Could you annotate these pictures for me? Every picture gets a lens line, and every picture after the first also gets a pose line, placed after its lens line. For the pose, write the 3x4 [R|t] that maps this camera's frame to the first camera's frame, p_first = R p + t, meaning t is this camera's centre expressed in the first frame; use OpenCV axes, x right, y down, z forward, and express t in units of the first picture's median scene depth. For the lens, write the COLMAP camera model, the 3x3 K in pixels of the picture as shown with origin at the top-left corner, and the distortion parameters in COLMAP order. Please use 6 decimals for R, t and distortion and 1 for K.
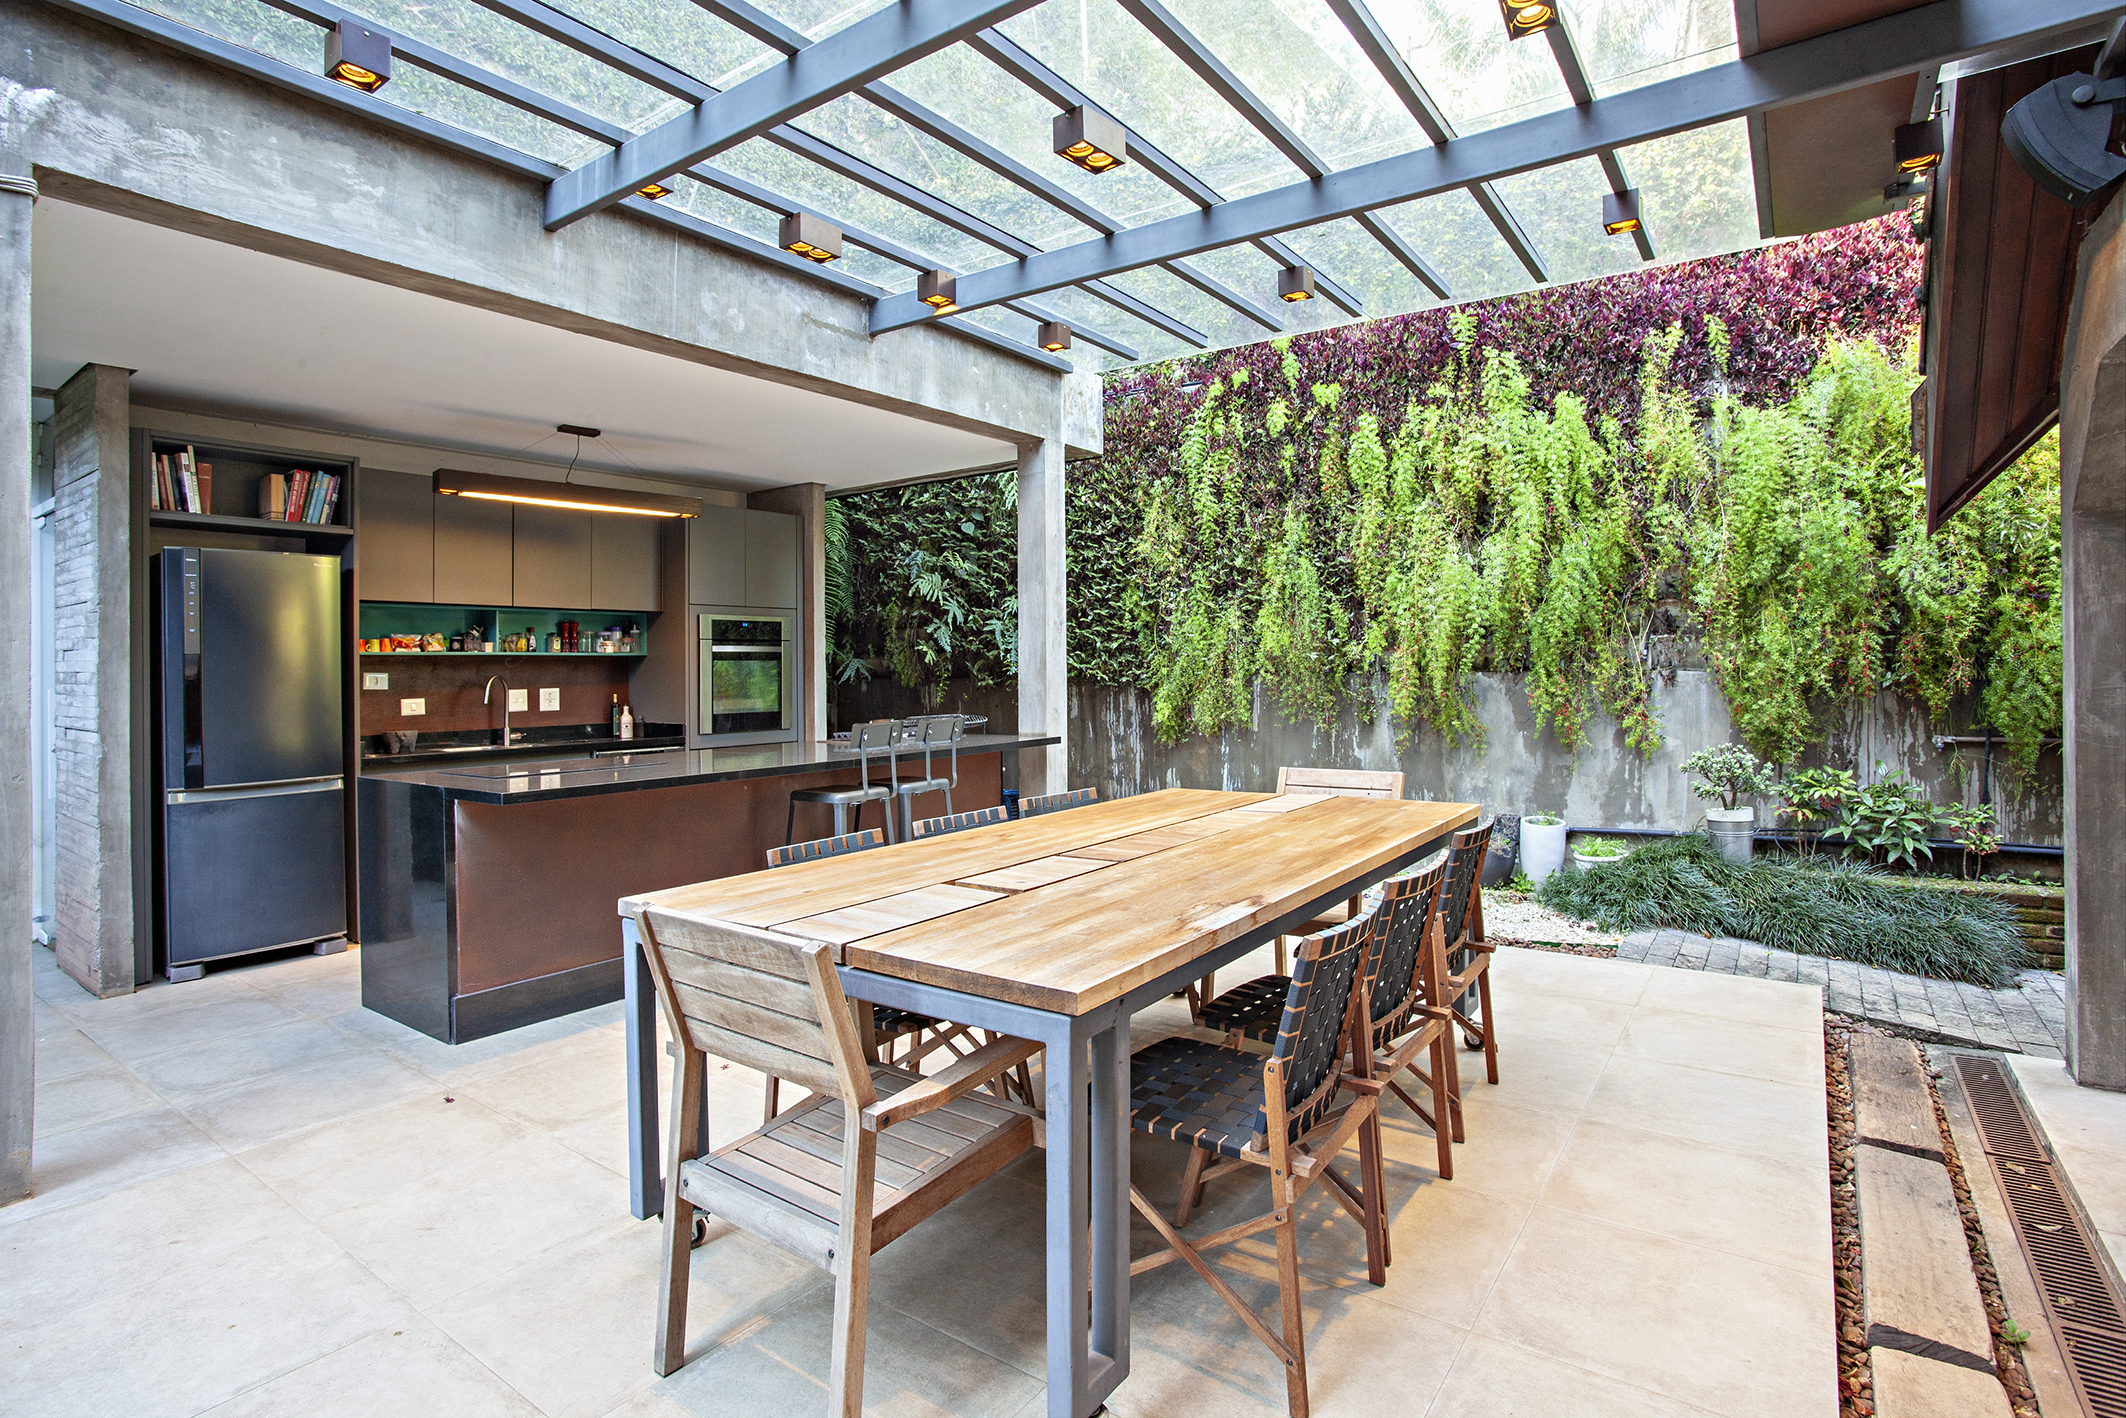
lens RADIAL K [[1029.4, 0, 1101.7], [0, 1029.4, 664.4], [0, 0, 1]] dist [-0.014399, 0.000047]
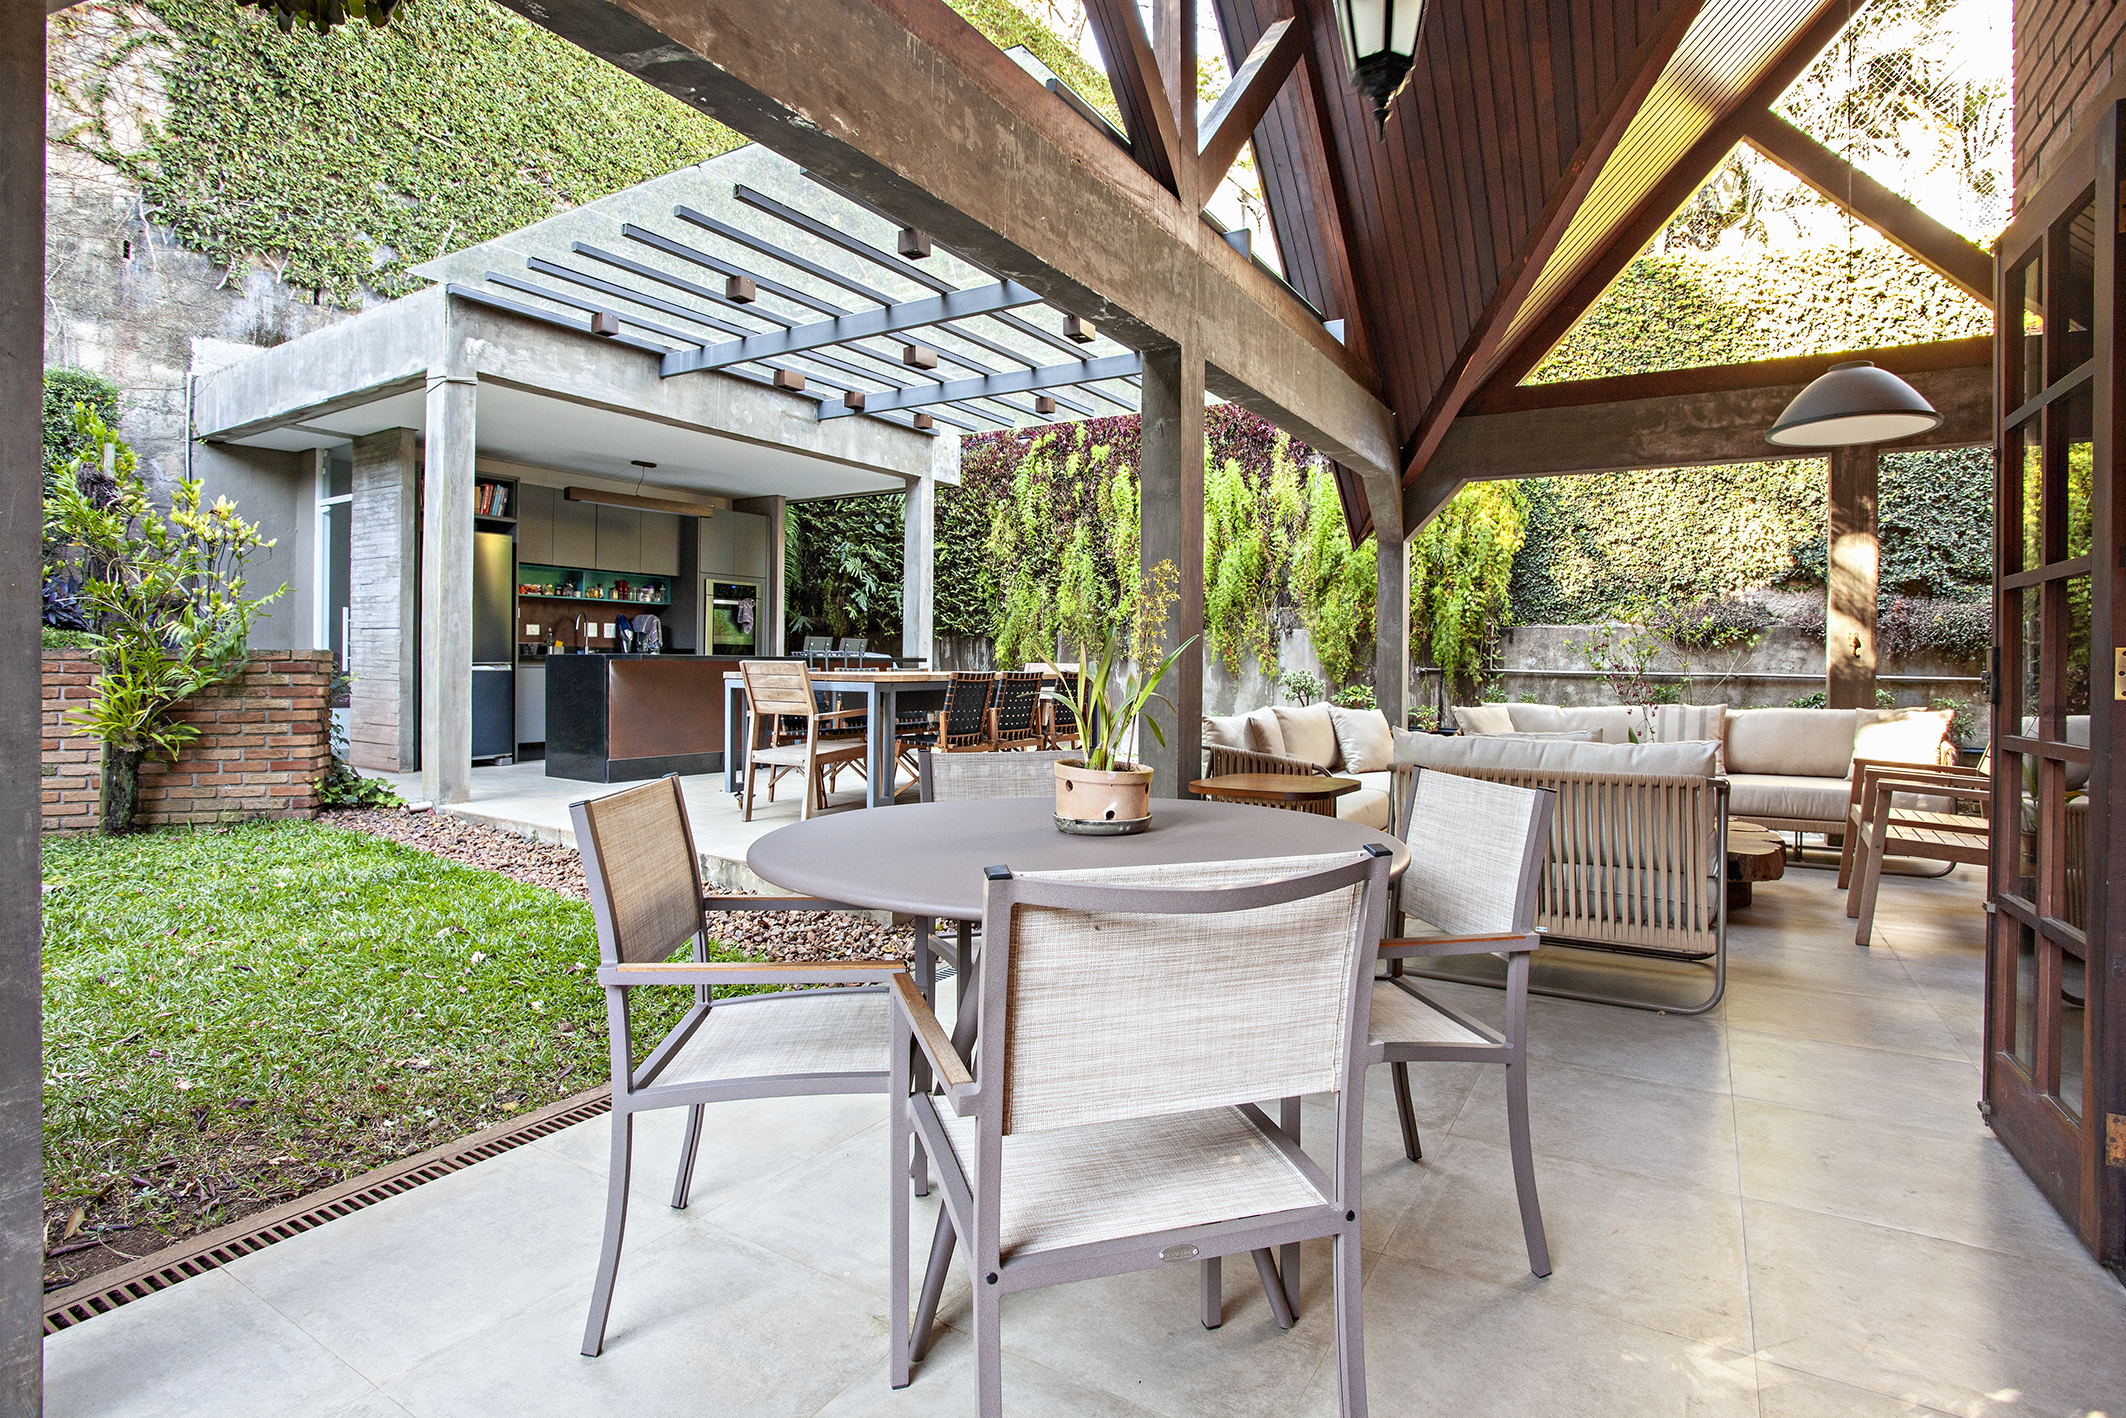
lens RADIAL K [[939.5, 0, 992.2], [0, 939.5, 722.0], [0, 0, 1]] dist [-0.000881, -0.000124]
pose [[0.999000, 0.036258, -0.026175, 0.098469], [-0.034142, 0.996432, 0.077186, 0.046862], [0.028880, -0.076215, 0.996673, -0.468120]]
